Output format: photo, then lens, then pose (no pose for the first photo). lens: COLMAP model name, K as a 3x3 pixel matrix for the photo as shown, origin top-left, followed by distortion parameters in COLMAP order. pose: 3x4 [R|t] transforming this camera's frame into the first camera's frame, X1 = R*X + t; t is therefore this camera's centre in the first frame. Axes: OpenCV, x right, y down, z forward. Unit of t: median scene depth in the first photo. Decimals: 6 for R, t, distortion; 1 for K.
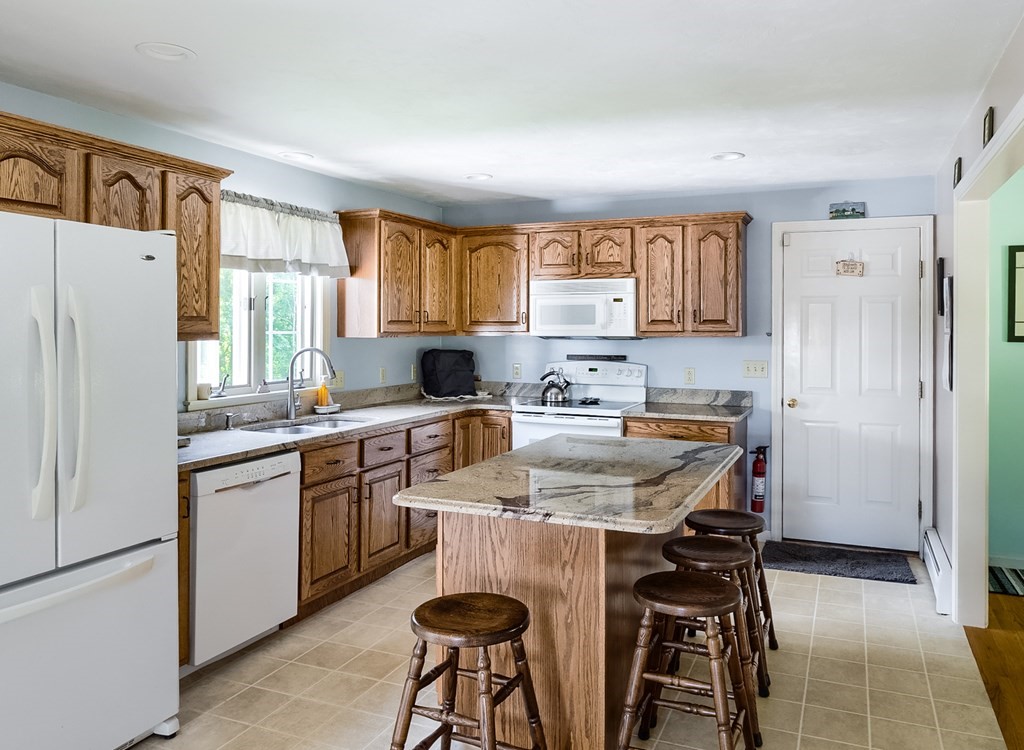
lens RADIAL K [[724.8, 0, 513.2], [0, 724.8, 352.3], [0, 0, 1]] dist [-0.002359, -0.001071]
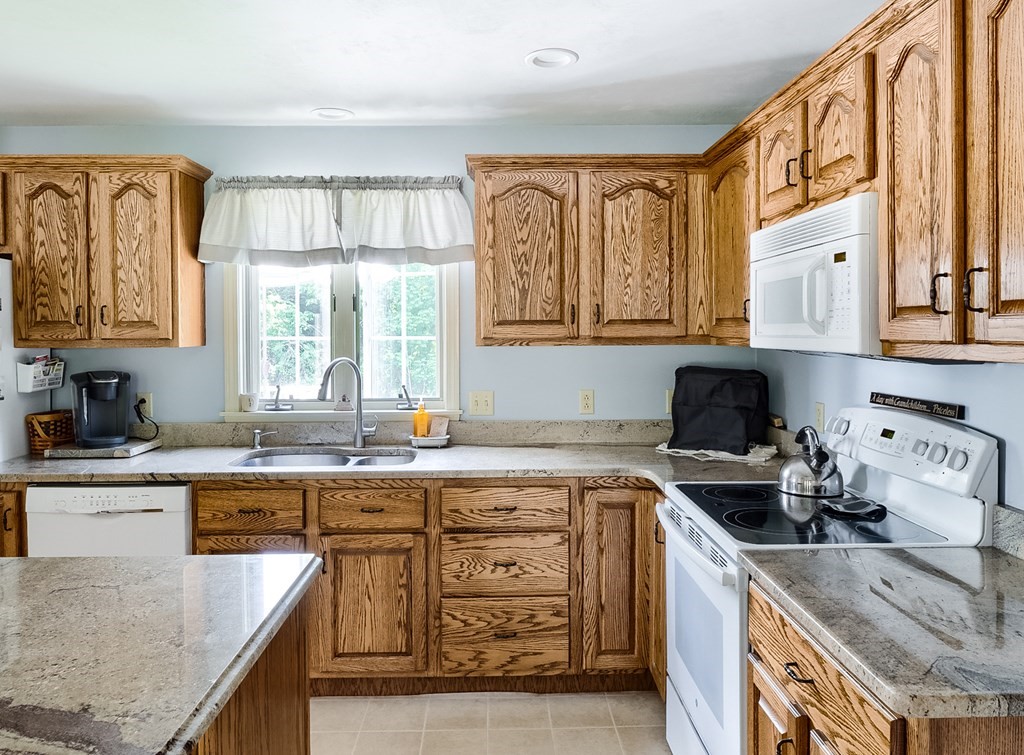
lens RADIAL K [[724.8, 0, 513.2], [0, 724.8, 354.8], [0, 0, 1]] dist [-0.002359, -0.001071]
pose [[0.442804, 0.027333, -0.896202, 0.503778], [-0.025349, 0.999517, 0.017960, -0.029063], [0.896260, 0.014765, 0.443283, 0.836302]]
